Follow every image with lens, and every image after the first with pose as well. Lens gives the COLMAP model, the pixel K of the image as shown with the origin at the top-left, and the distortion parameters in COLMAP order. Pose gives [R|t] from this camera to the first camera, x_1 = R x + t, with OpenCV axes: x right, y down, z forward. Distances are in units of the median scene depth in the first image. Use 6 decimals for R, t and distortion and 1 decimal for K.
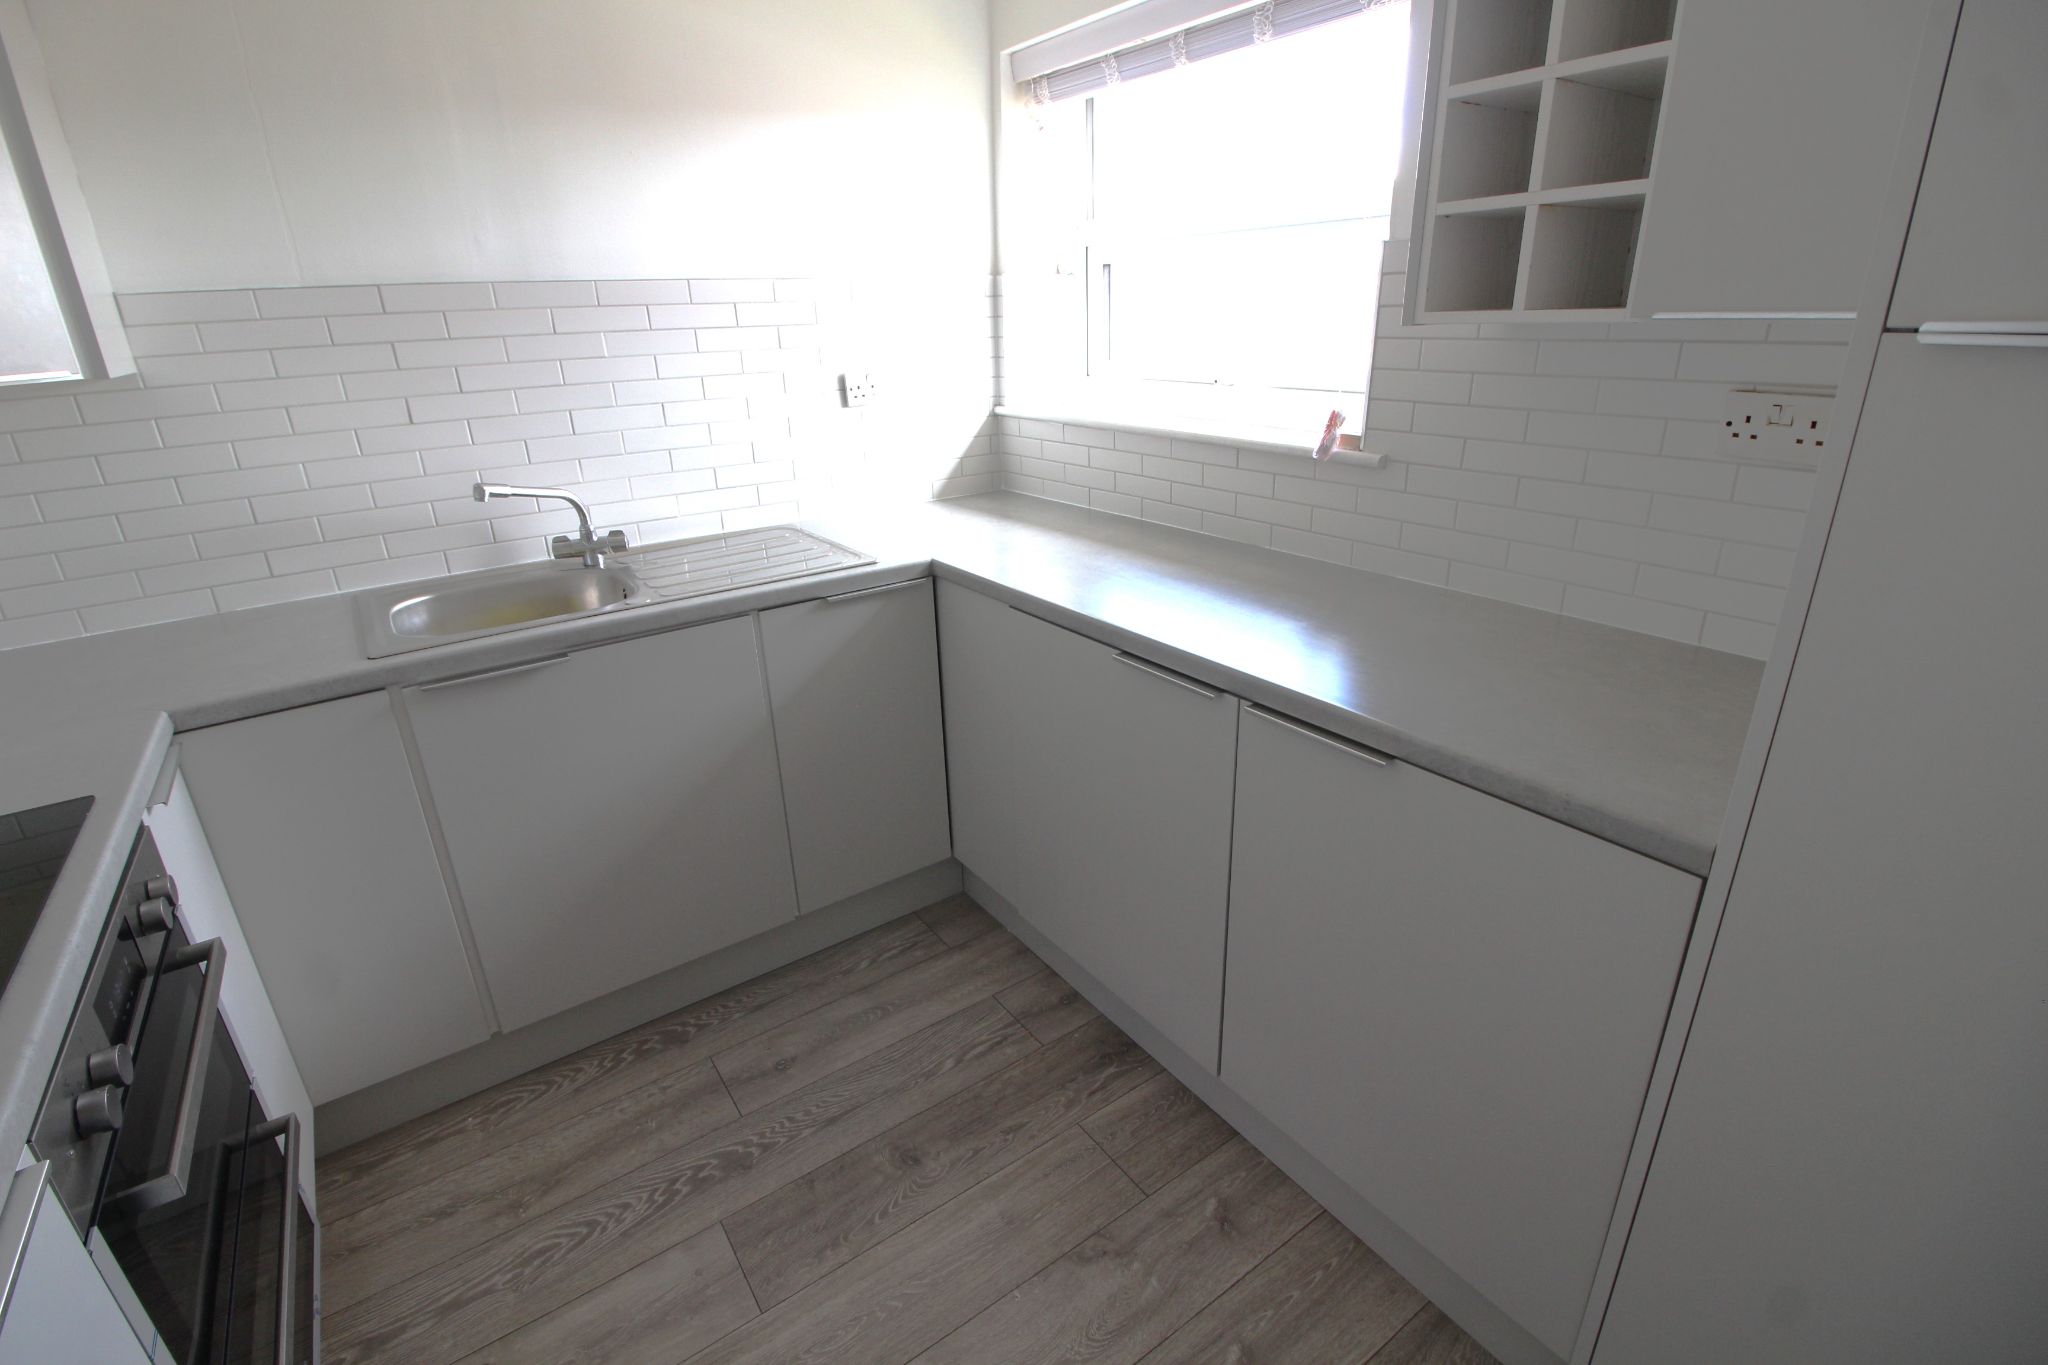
lens RADIAL K [[938.8, 0, 1024.0], [0, 938.8, 682.5], [0, 0, 1]] dist [0.001030, -0.014639]
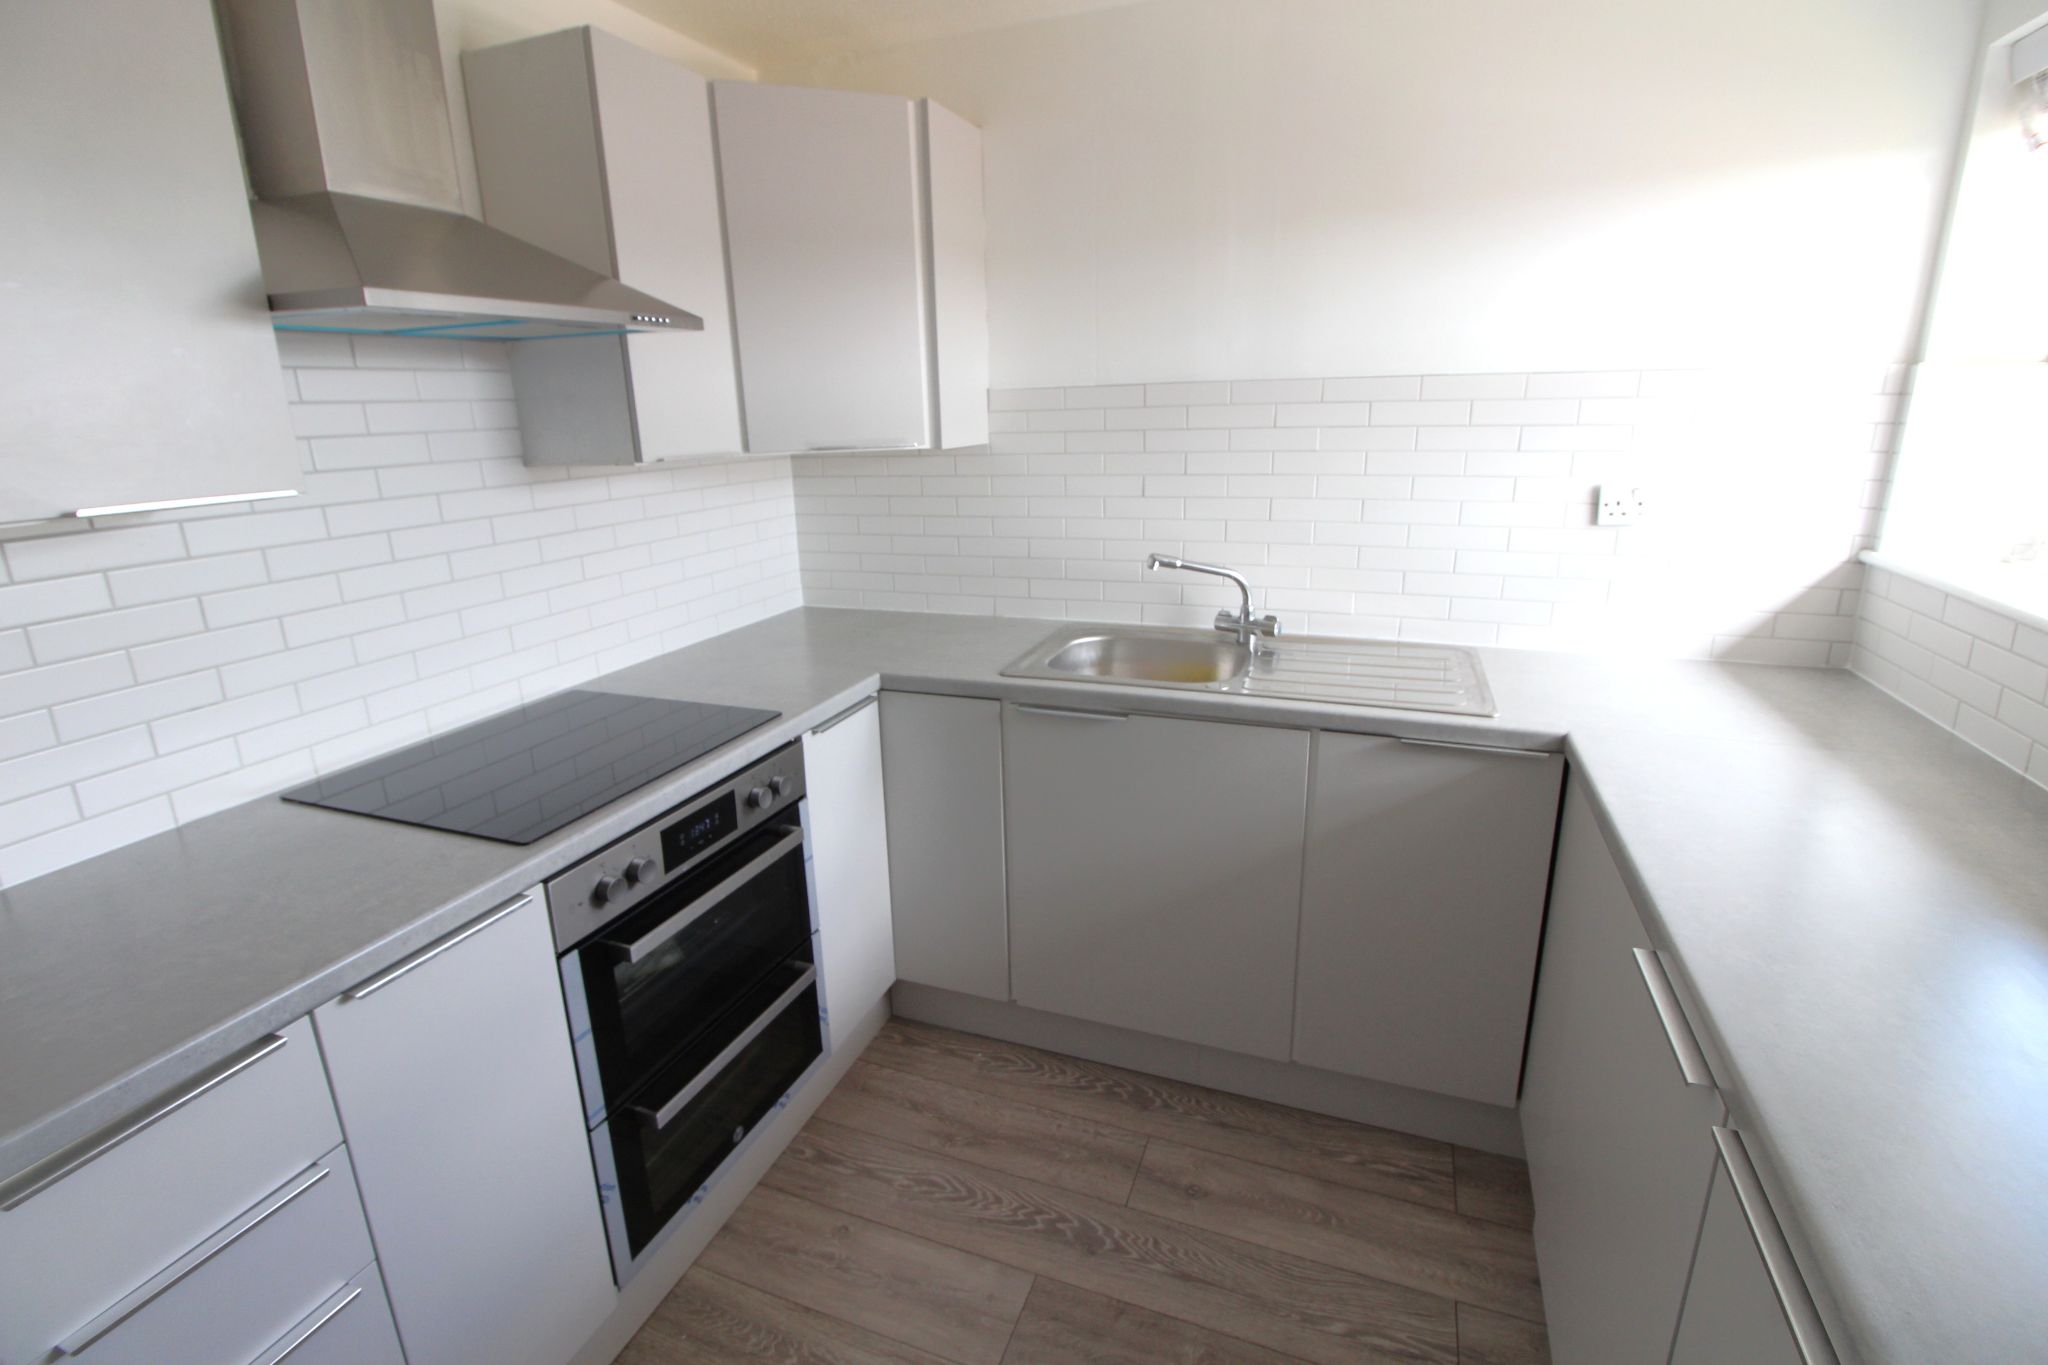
lens RADIAL K [[954.9, 0, 1024.0], [0, 954.9, 682.5], [0, 0, 1]] dist [-0.000032, -0.015486]
pose [[0.550842, 0.251789, -0.795723, 0.290593], [-0.304156, 0.948404, 0.089548, -0.114777], [0.777214, 0.192698, 0.599004, 0.198396]]
